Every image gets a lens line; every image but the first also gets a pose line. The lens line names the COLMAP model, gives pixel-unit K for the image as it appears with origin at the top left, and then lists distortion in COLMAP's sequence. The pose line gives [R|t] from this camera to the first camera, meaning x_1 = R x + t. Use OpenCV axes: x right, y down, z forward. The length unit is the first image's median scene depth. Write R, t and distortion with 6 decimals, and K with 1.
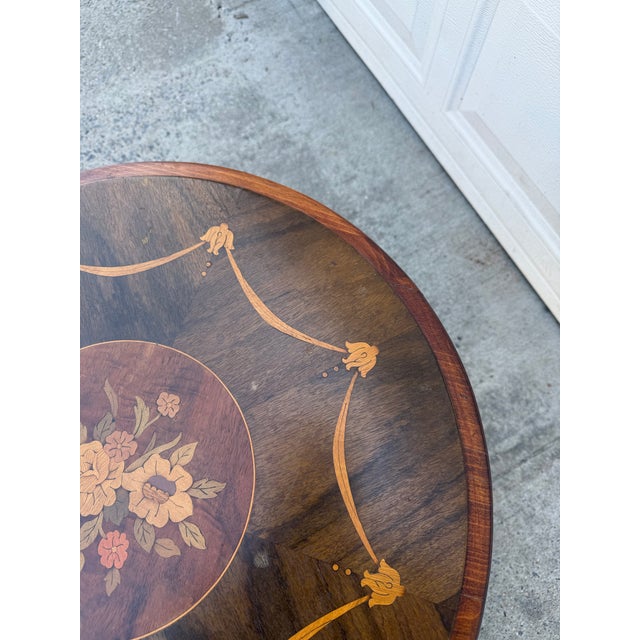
lens RADIAL K [[454.4, 0, 329.9], [0, 454.4, 321.7], [0, 0, 1]] dist [0.027240, -0.048541]
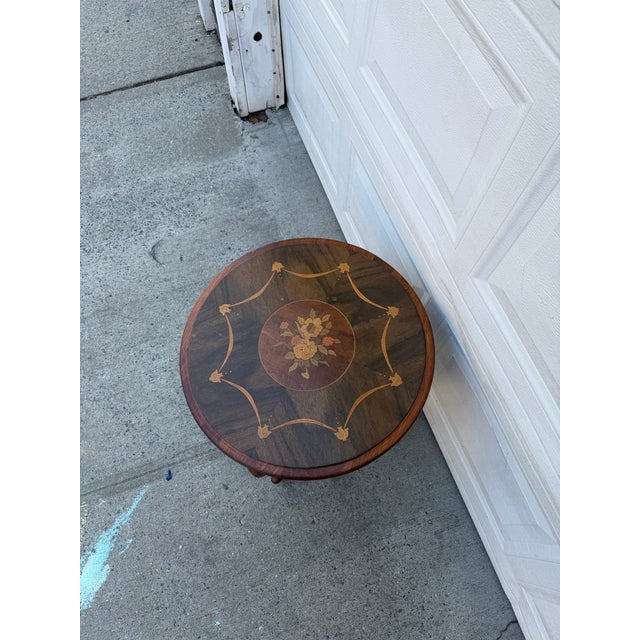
lens RADIAL K [[454.4, 0, 321.8], [0, 454.4, 320.2], [0, 0, 1]] dist [0.027240, -0.048541]
pose [[0.986017, 0.155518, -0.059876, 0.305071], [-0.160560, 0.982783, -0.091418, 0.138876], [0.044628, 0.099753, 0.994011, -0.718951]]
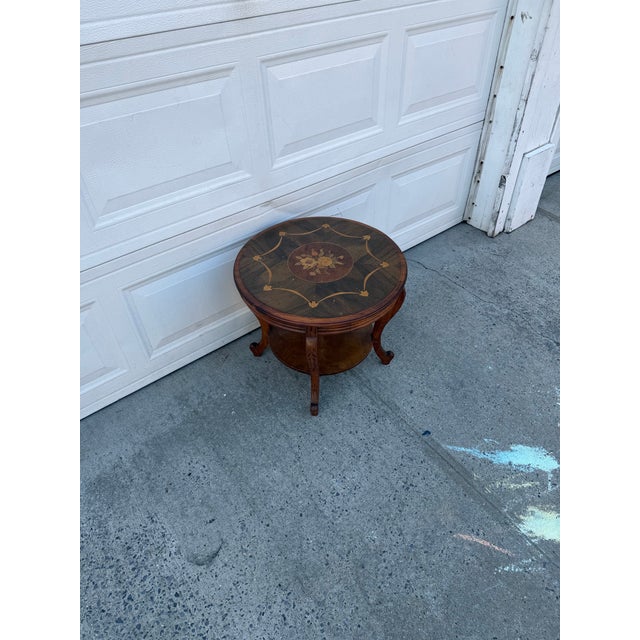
lens RADIAL K [[454.4, 0, 321.5], [0, 454.4, 320.0], [0, 0, 1]] dist [0.027240, -0.048541]
pose [[-0.162304, -0.663842, 0.730049, -1.058788], [0.943631, 0.111879, 0.311520, -0.359413], [-0.288477, 0.739457, 0.608263, -0.463821]]
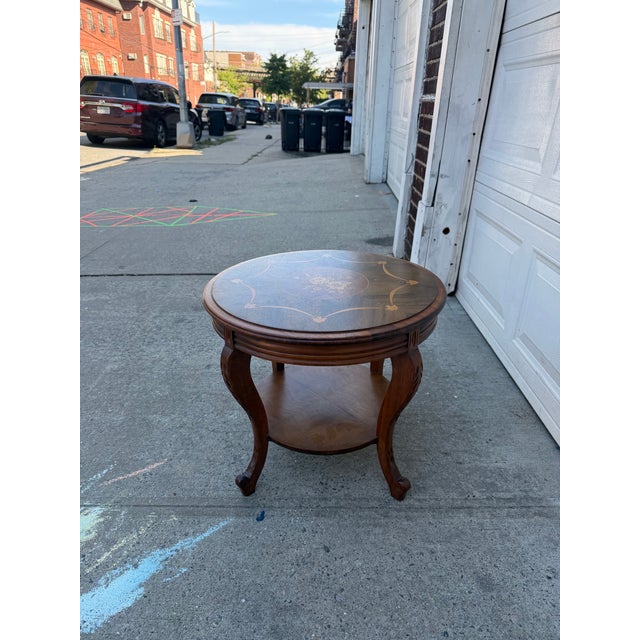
lens RADIAL K [[454.4, 0, 317.9], [0, 454.4, 319.6], [0, 0, 1]] dist [0.027240, -0.048541]
pose [[0.868574, 0.231376, -0.438229, 0.321055], [-0.476951, 0.630367, -0.612499, 0.883966], [0.134527, 0.741014, 0.657876, -0.336114]]
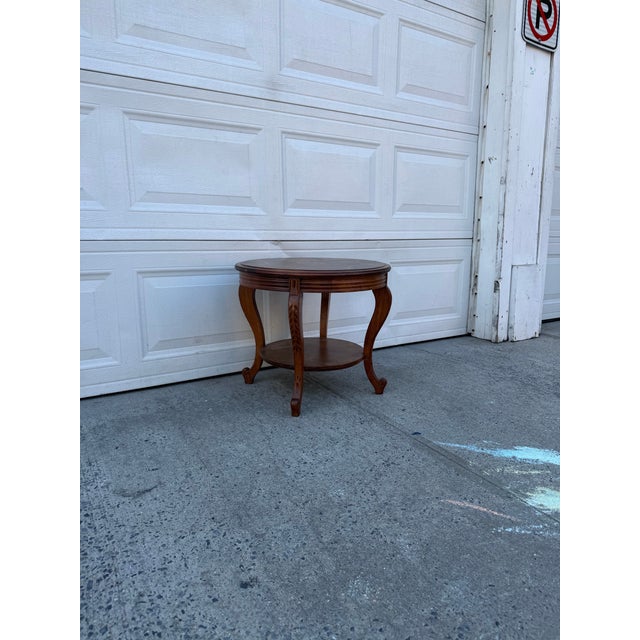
lens RADIAL K [[454.4, 0, 323.1], [0, 454.4, 319.3], [0, 0, 1]] dist [0.027240, -0.048541]
pose [[-0.058872, -0.171986, 0.983339, -1.548618], [0.948424, 0.297728, 0.108854, 0.010323], [-0.311488, 0.939031, 0.145588, 0.275624]]
